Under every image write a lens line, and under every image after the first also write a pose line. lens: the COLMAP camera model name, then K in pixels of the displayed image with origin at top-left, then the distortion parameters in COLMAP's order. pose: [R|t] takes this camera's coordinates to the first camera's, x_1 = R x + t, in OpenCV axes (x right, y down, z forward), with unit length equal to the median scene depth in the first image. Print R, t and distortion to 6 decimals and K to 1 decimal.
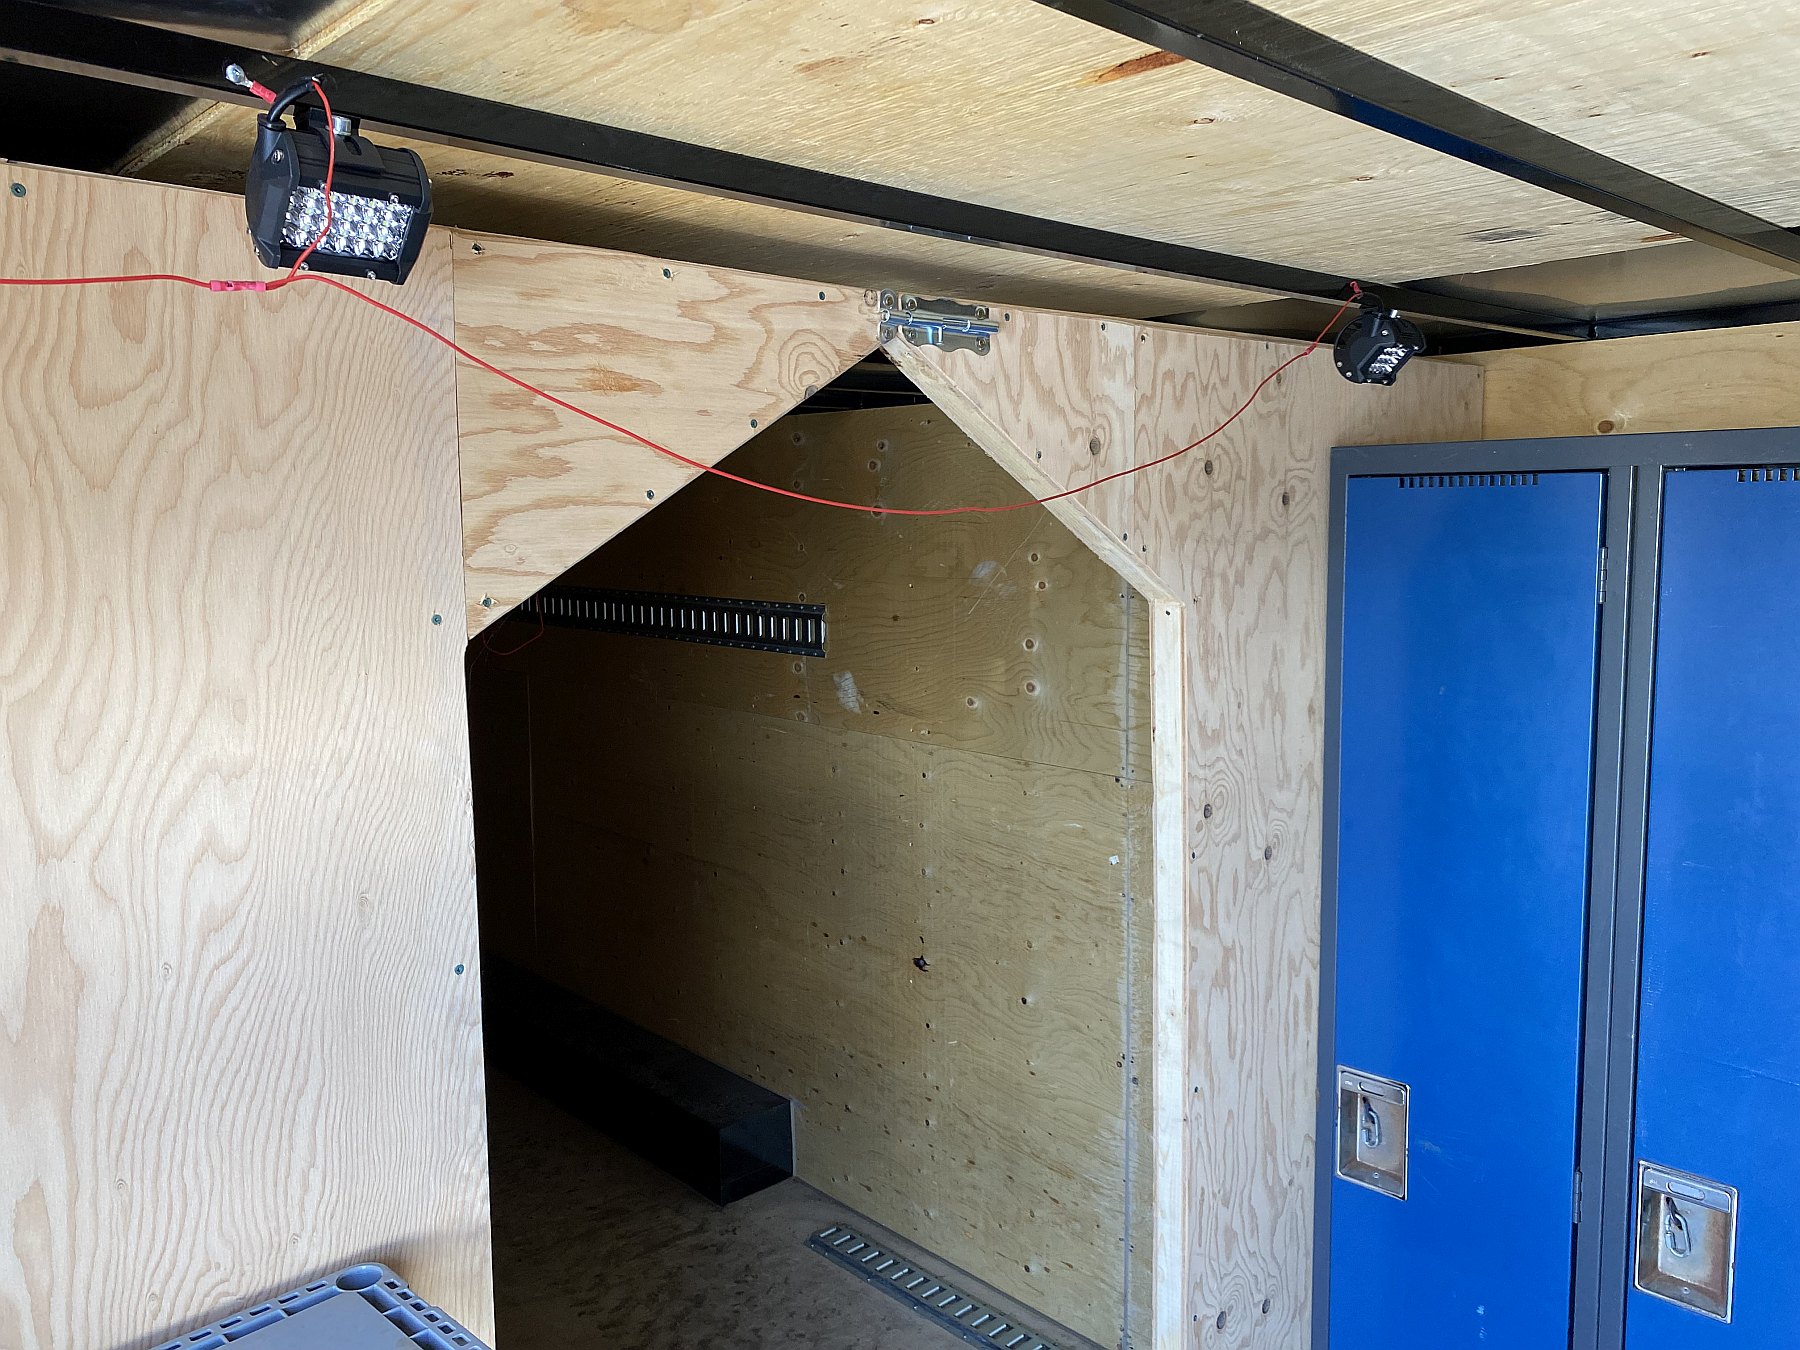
lens RADIAL K [[1378.4, 0, 922.1], [0, 1378.4, 652.9], [0, 0, 1]] dist [0.056761, -0.072956]
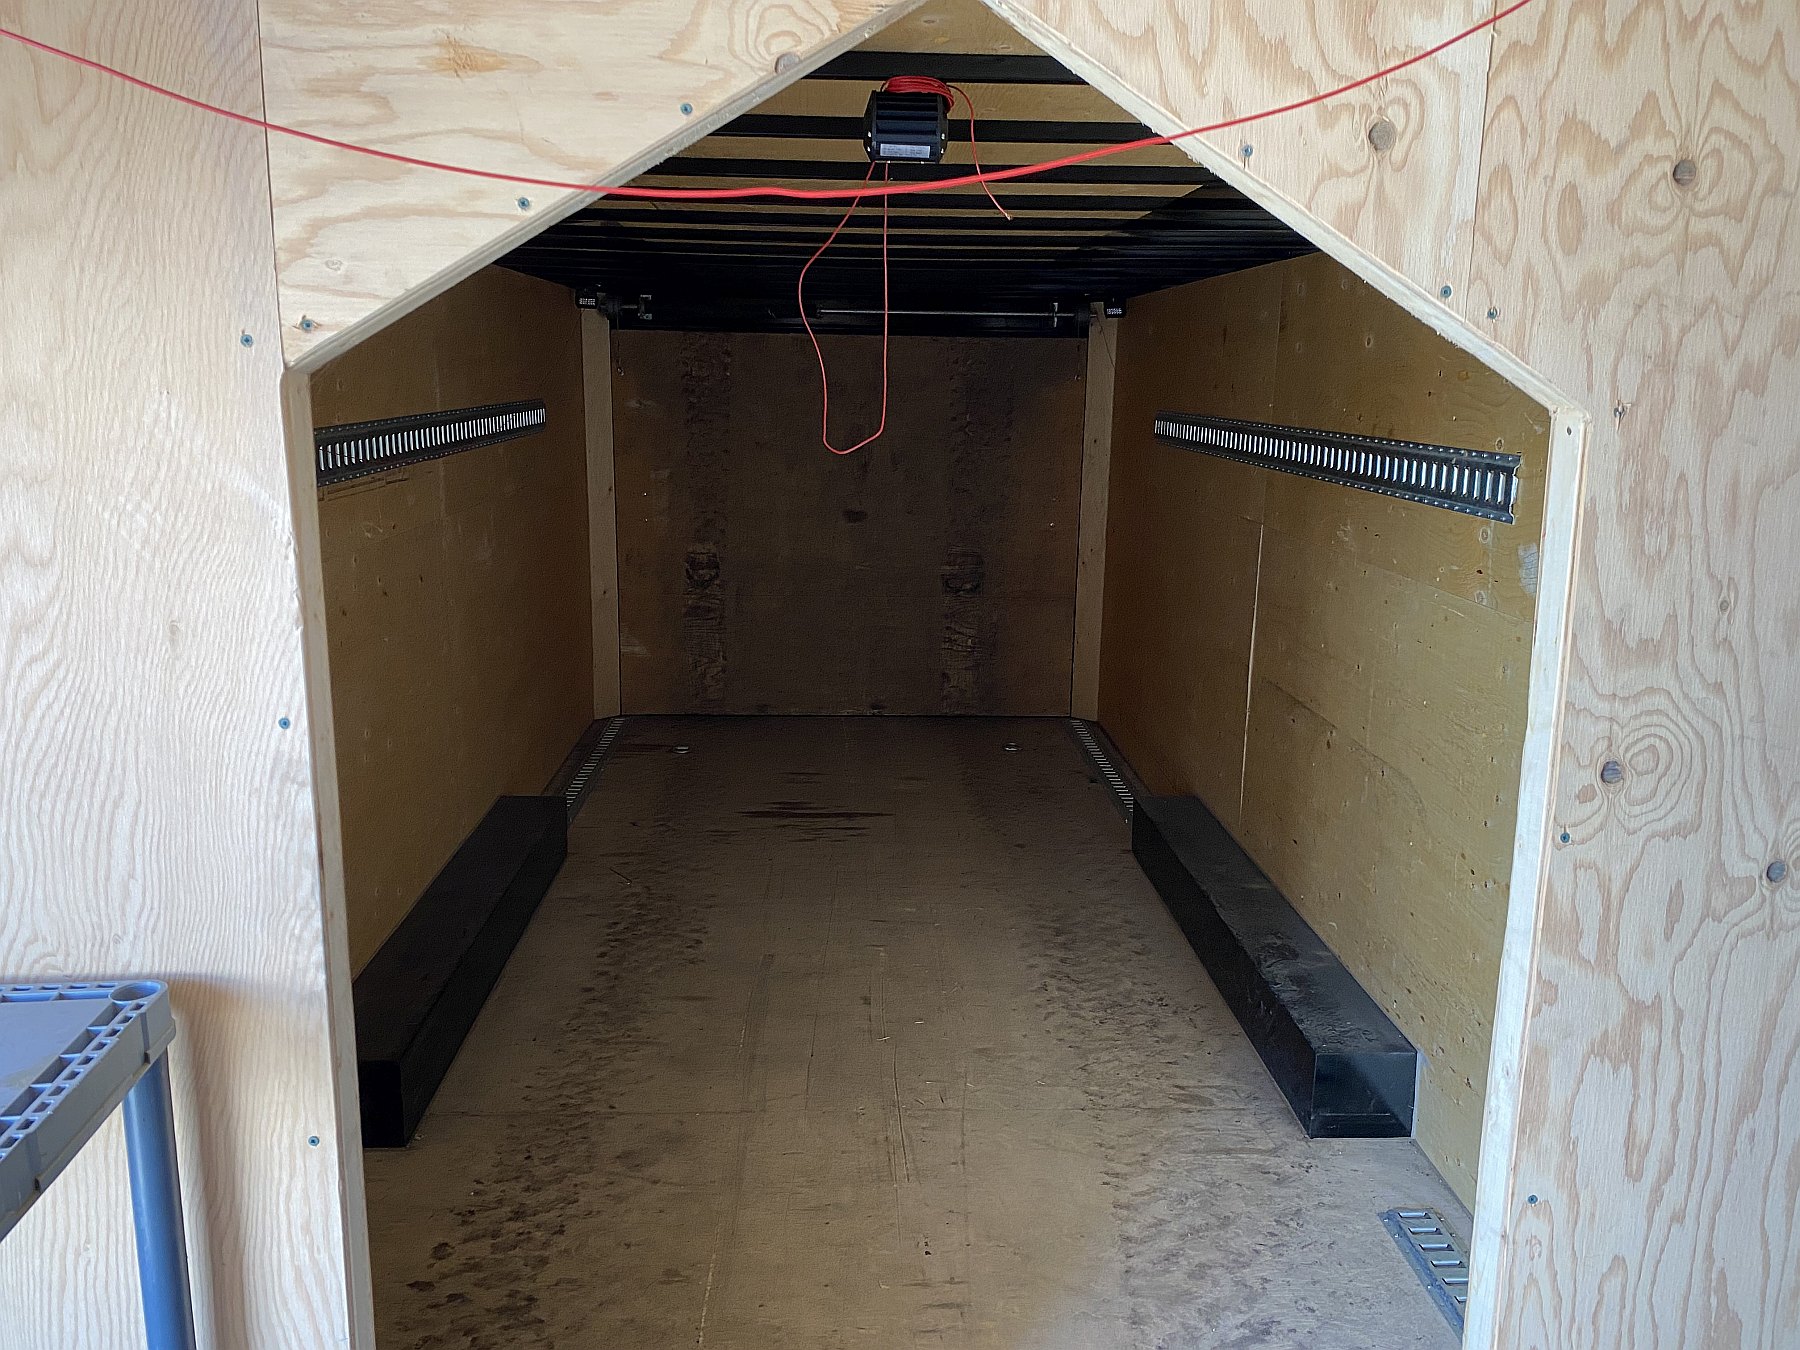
lens RADIAL K [[1378.4, 0, 903.3], [0, 1378.4, 668.6], [0, 0, 1]] dist [0.056761, -0.072956]
pose [[0.748486, 0.155532, -0.644654, 0.384098], [-0.088542, 0.986842, 0.135287, 0.017152], [0.657213, -0.044181, 0.752409, 0.373851]]
